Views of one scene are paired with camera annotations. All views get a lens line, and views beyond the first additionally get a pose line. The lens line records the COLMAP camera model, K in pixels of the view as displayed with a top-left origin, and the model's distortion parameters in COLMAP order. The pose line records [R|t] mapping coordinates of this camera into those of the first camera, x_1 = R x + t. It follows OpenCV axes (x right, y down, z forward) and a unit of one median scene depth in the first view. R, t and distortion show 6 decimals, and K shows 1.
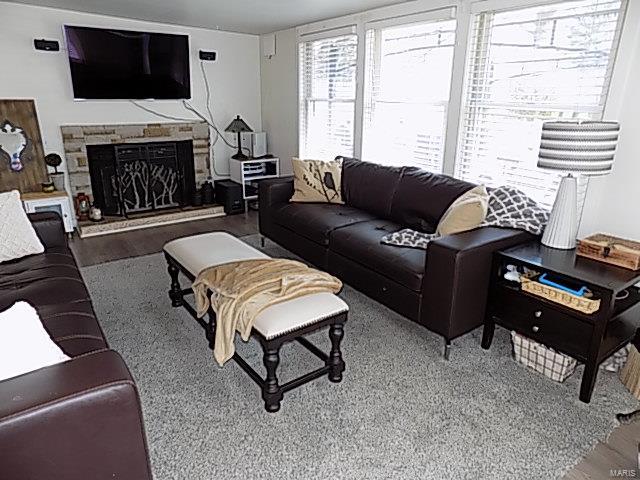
lens RADIAL K [[429.7, 0, 319.3], [0, 429.7, 222.9], [0, 0, 1]] dist [-0.048195, 0.069397]
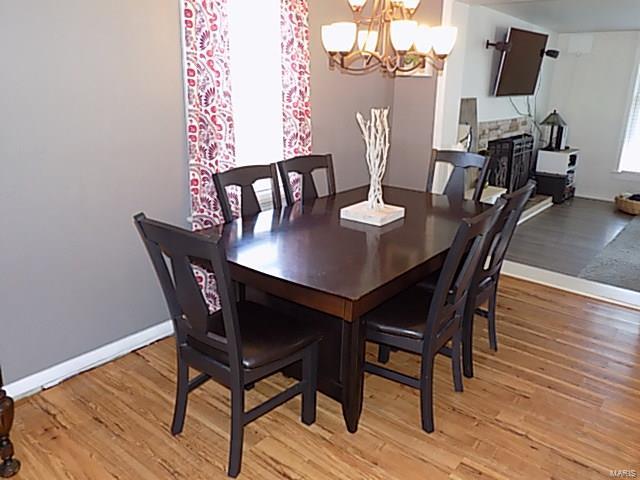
lens RADIAL K [[510.1, 0, 319.6], [0, 510.1, 227.1], [0, 0, 1]] dist [0.001874, 0.008058]
pose [[0.963593, -0.062791, 0.259895, -1.821572], [0.060907, 0.998026, 0.015302, -0.029106], [-0.260343, 0.001084, 0.965516, -0.109219]]
